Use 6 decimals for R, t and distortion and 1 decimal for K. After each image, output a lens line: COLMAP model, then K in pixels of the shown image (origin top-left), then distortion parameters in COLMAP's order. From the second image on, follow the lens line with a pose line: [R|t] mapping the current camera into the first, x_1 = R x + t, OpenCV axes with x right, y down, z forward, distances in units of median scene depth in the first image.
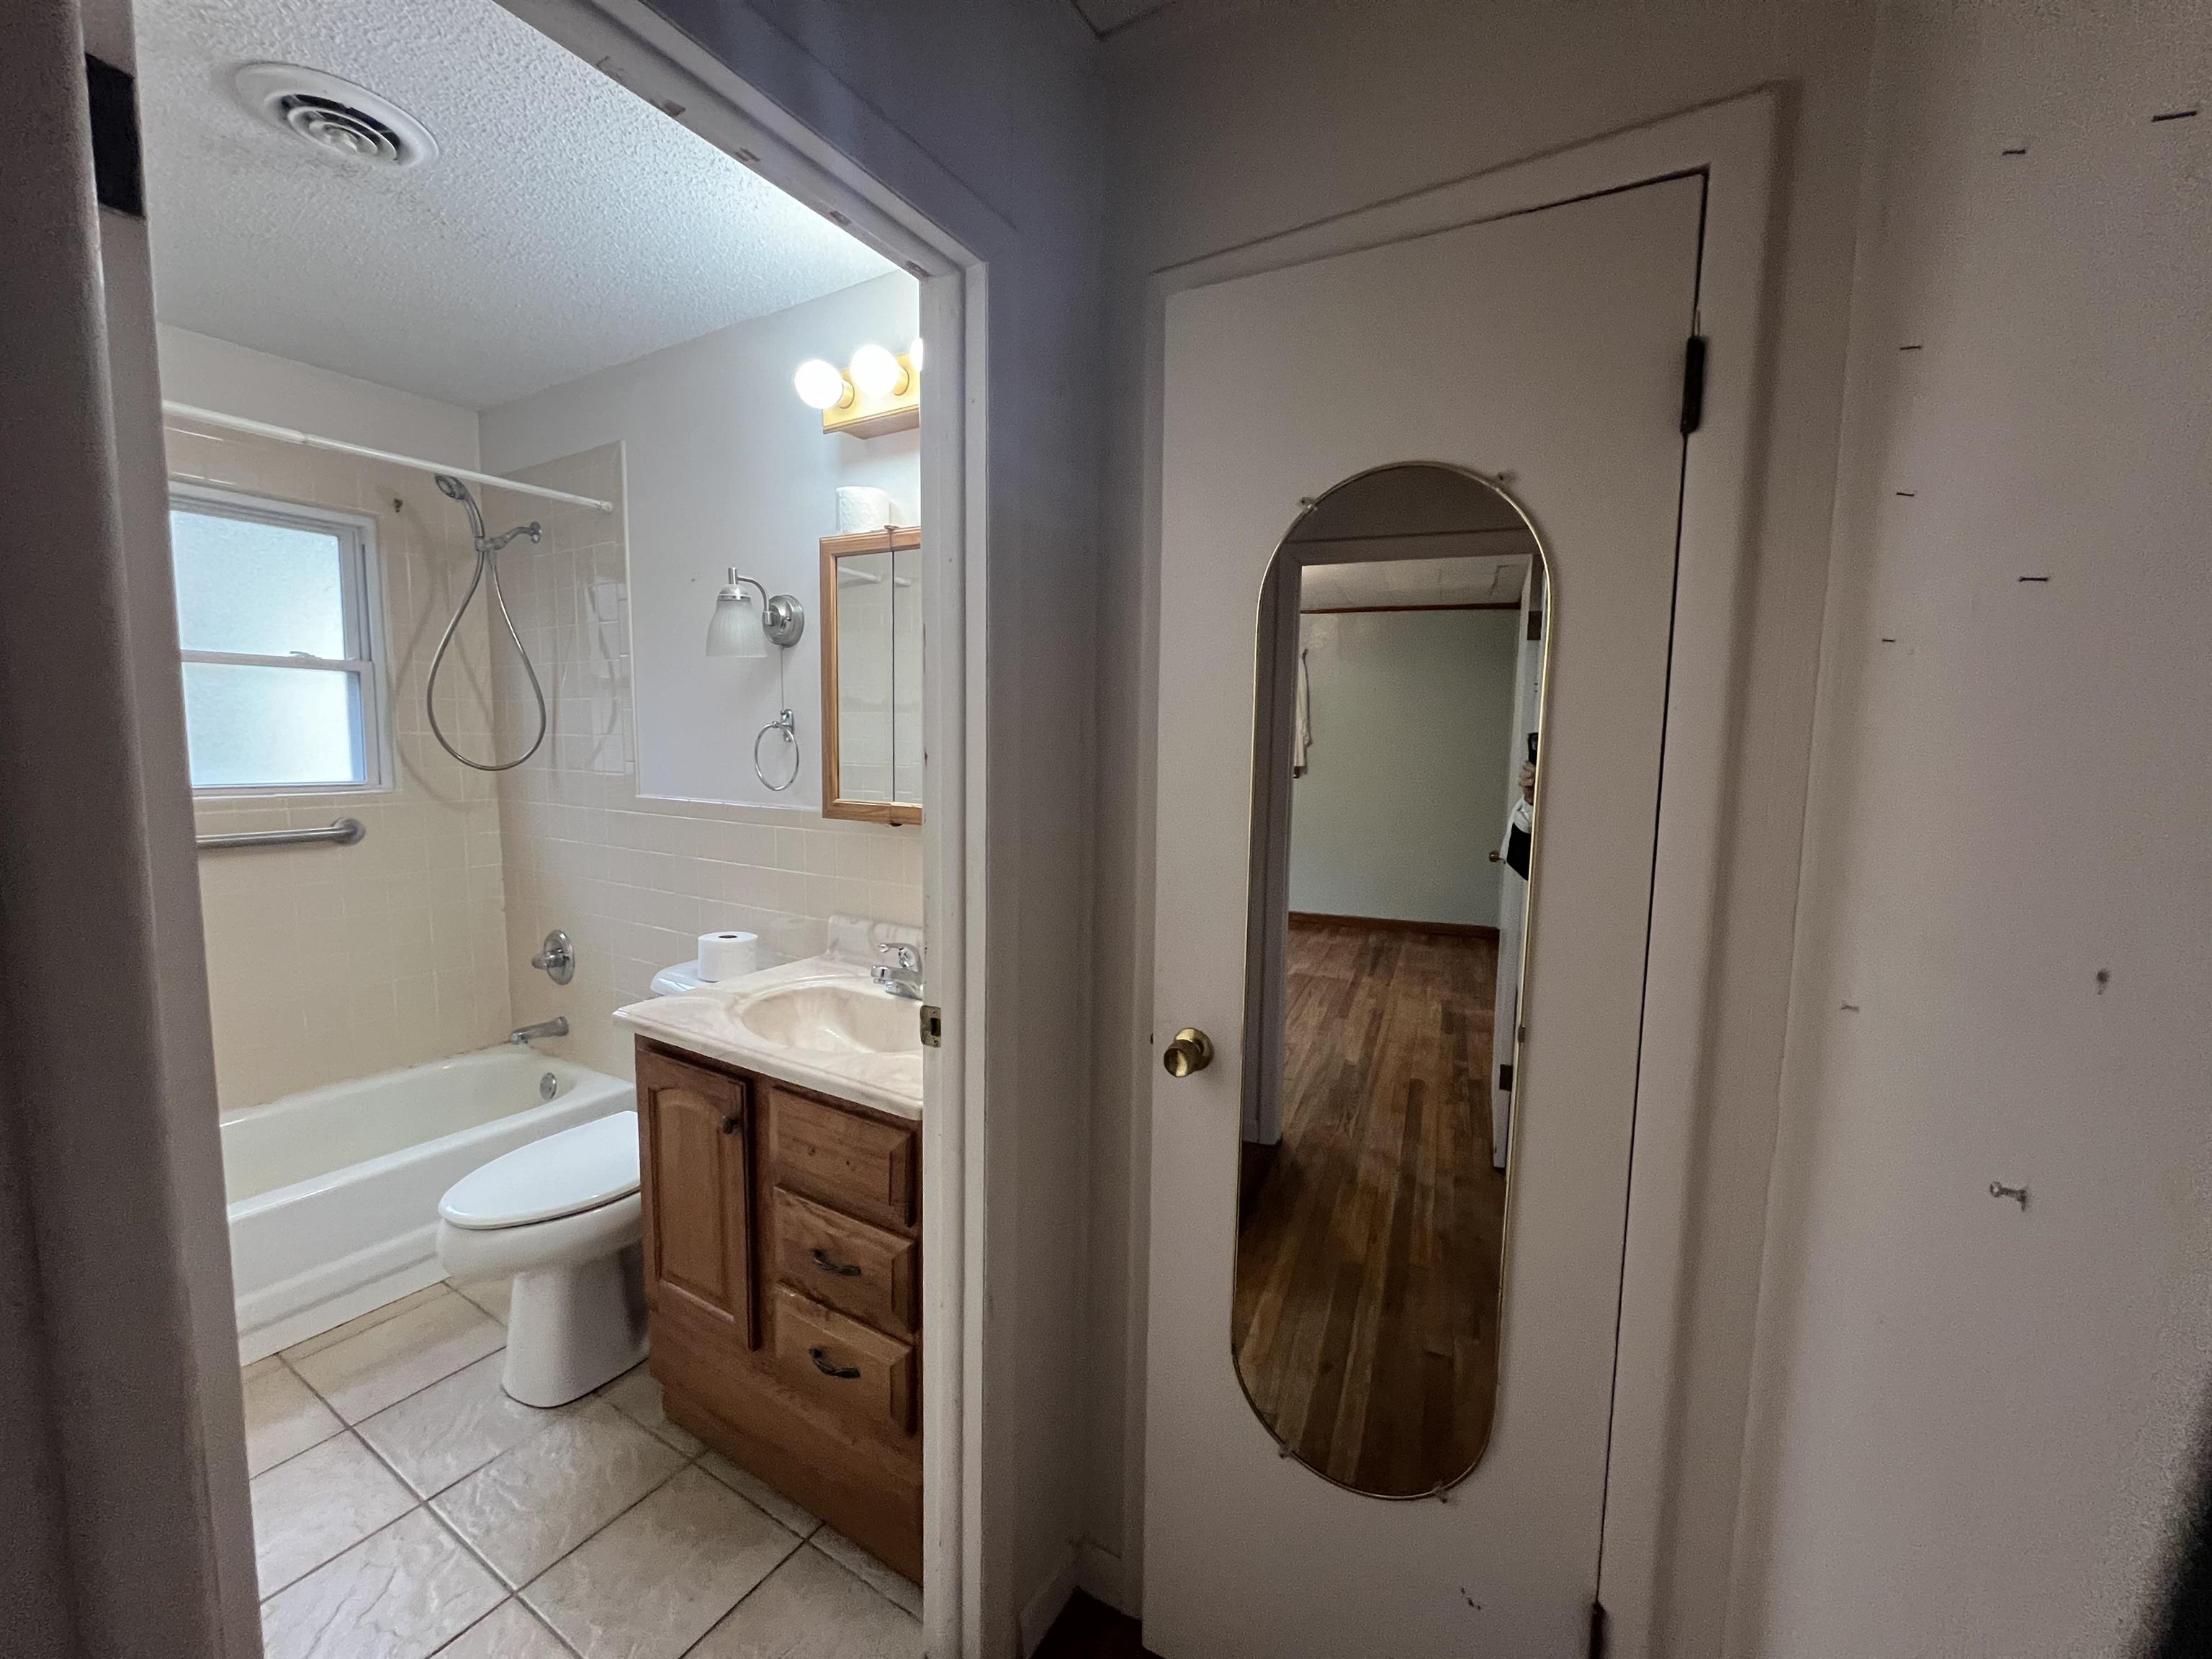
lens RADIAL K [[908.8, 0, 1115.6], [0, 908.8, 826.9], [0, 0, 1]] dist [-0.003716, 0.001876]
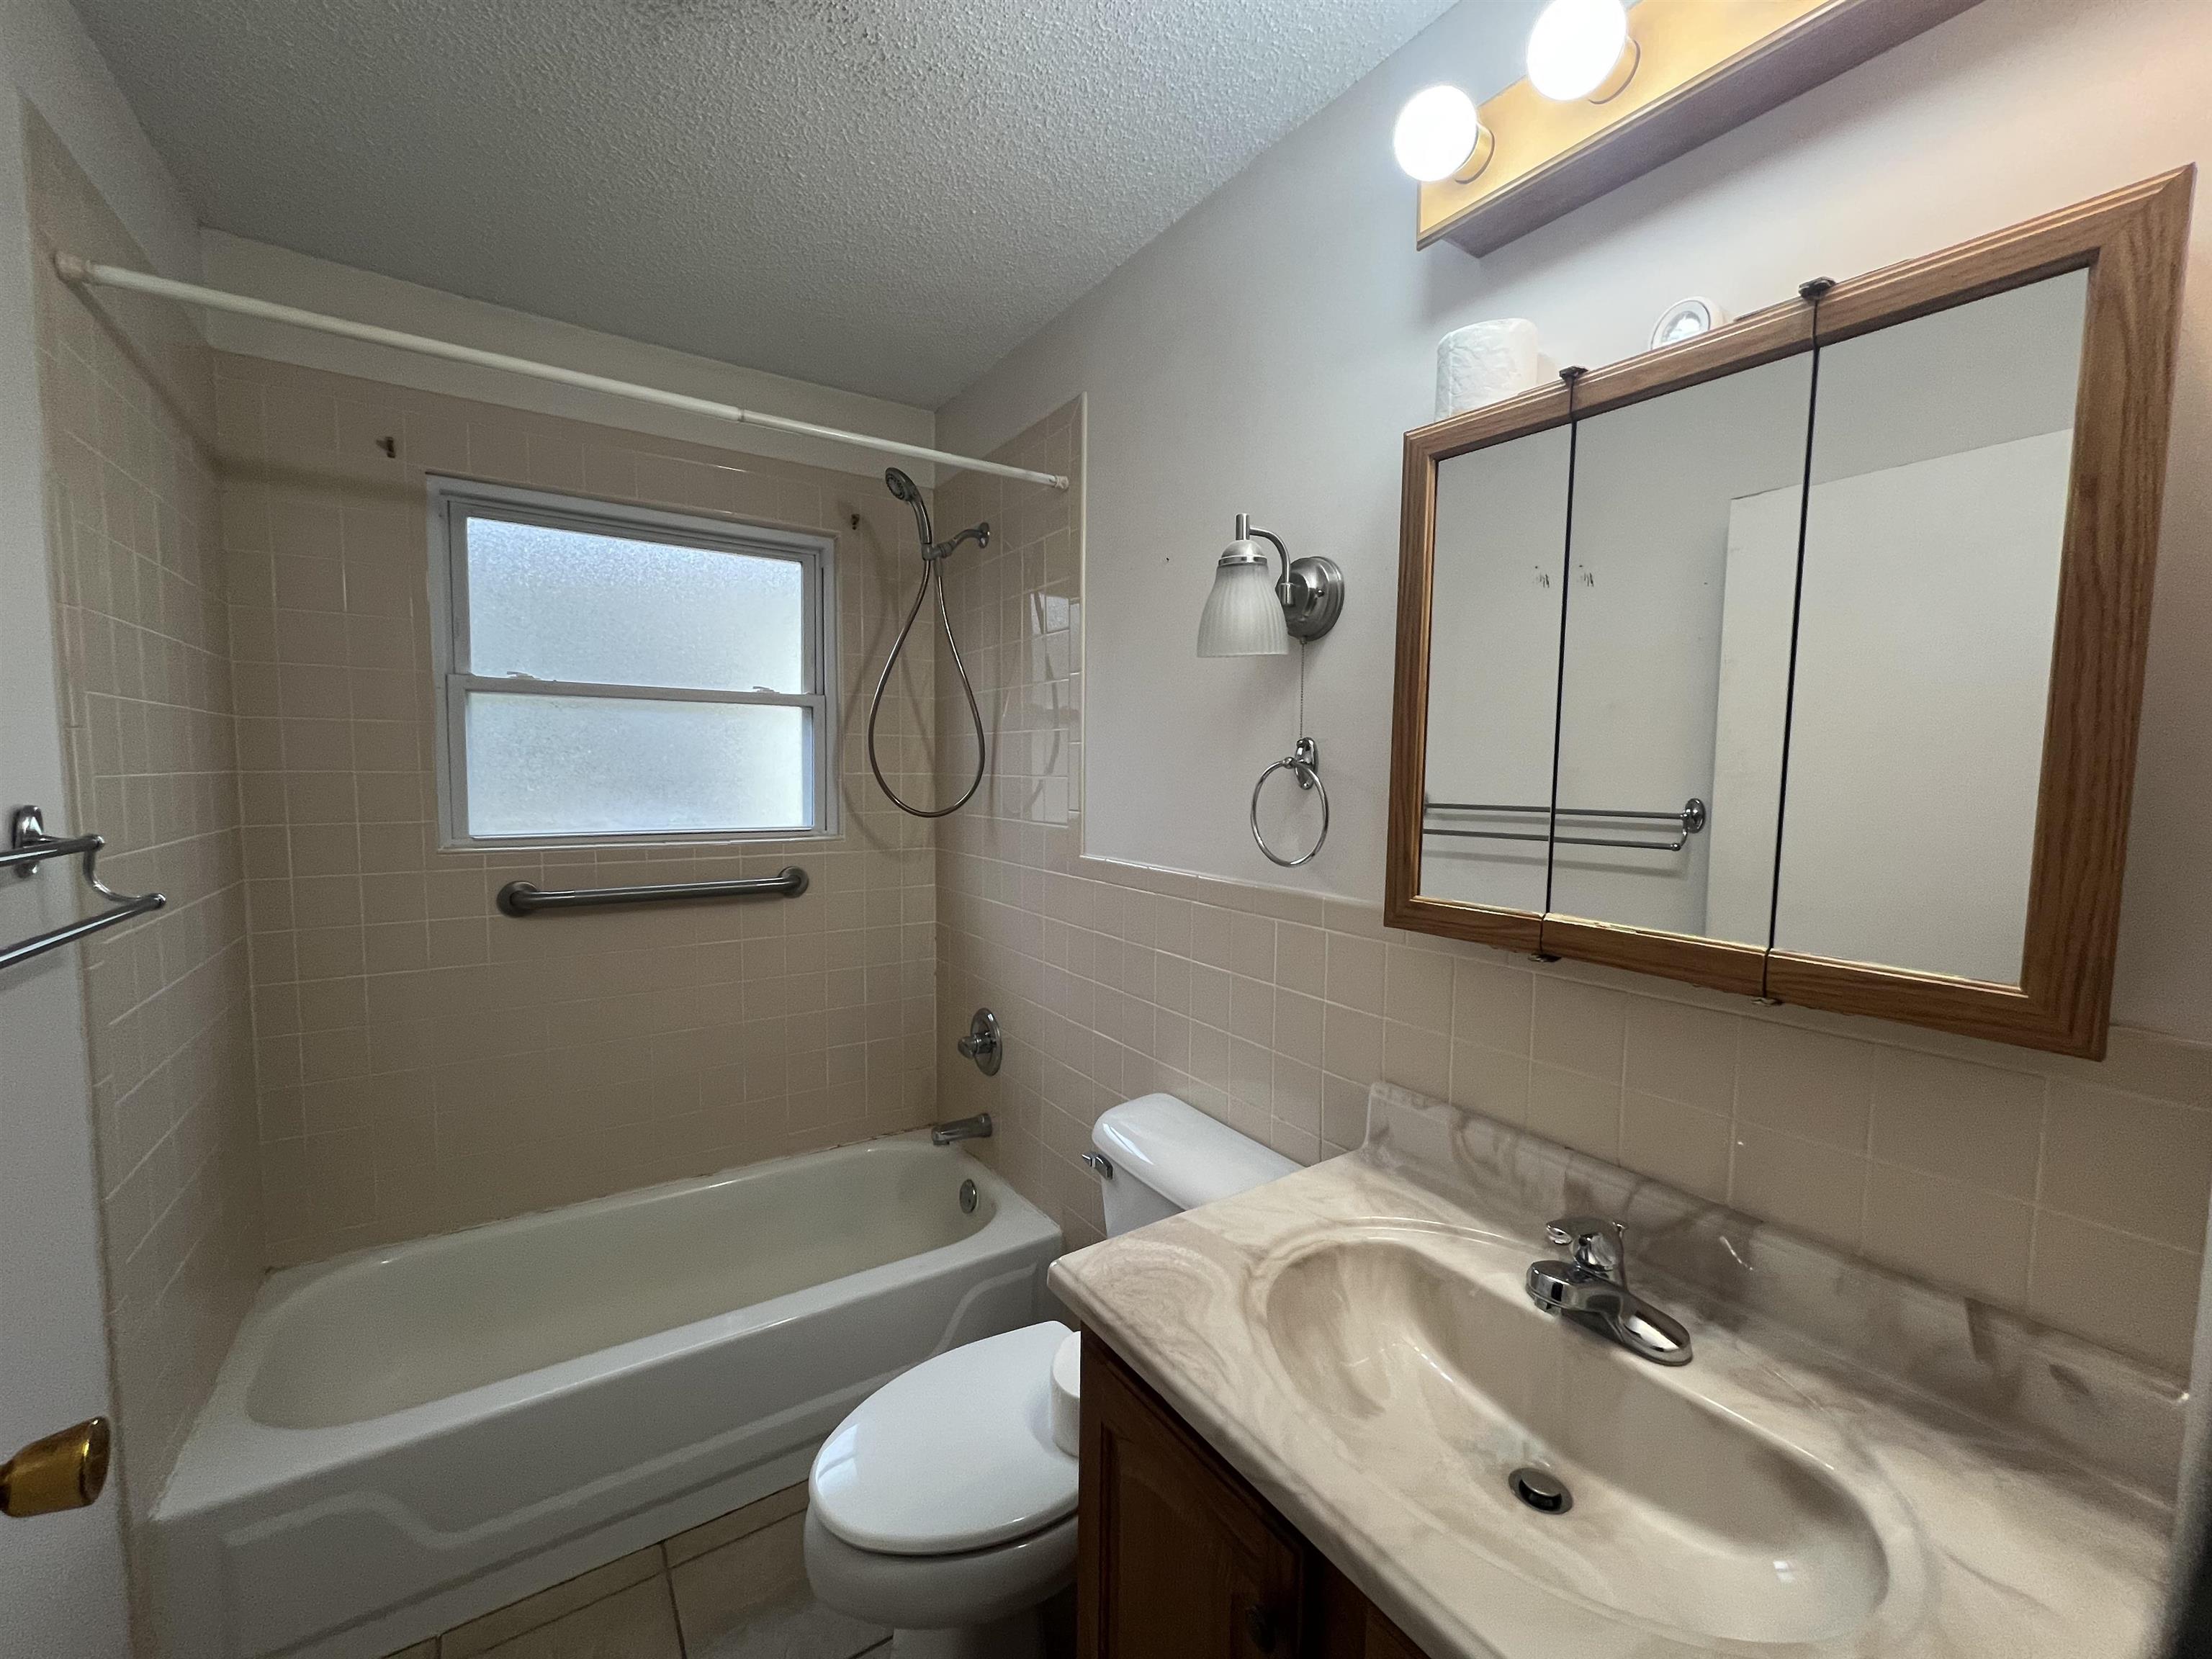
lens RADIAL K [[908.8, 0, 1103.9], [0, 908.8, 831.3], [0, 0, 1]] dist [-0.003716, 0.001876]
pose [[0.905864, 0.026412, -0.422744, -0.188001], [-0.040418, 0.998890, -0.024201, -0.037504], [0.421636, 0.039009, 0.905926, 0.316174]]
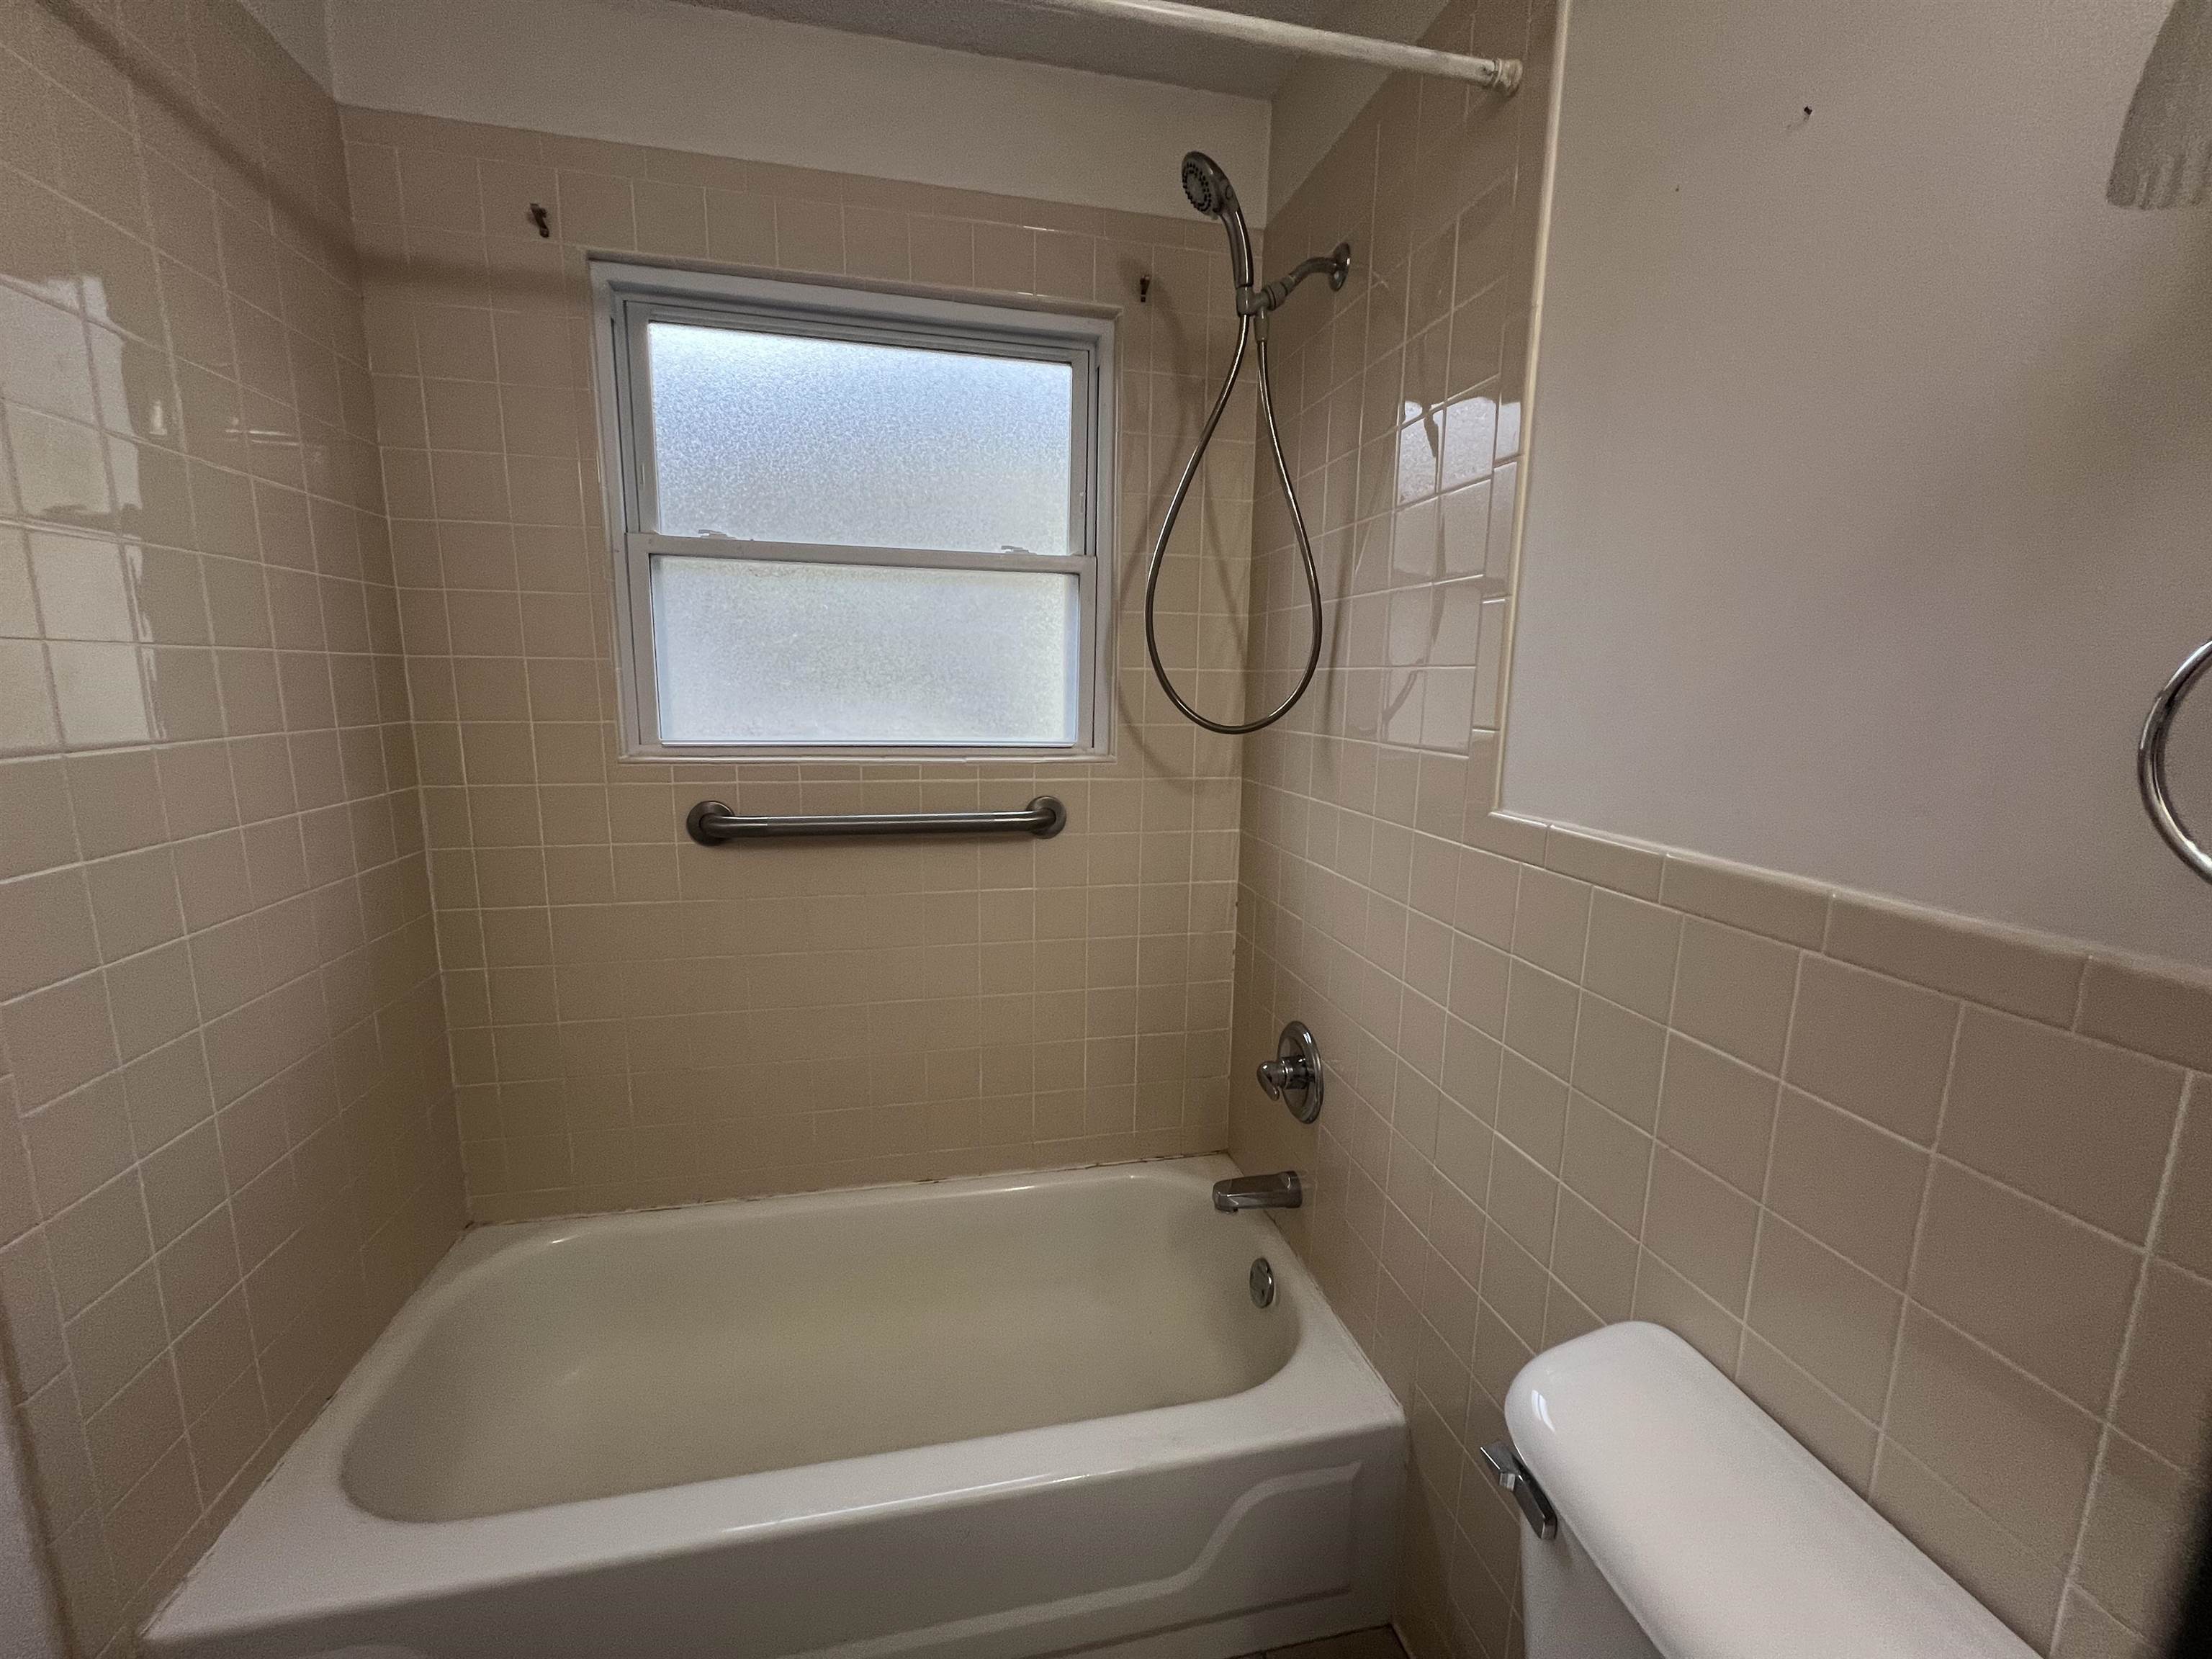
lens RADIAL K [[908.8, 0, 1101.5], [0, 908.8, 833.3], [0, 0, 1]] dist [-0.003716, 0.001876]
pose [[0.695671, 0.119998, -0.708267, -0.356872], [-0.078623, 0.992745, 0.090972, -0.048846], [0.714045, -0.007601, 0.700058, 0.583115]]
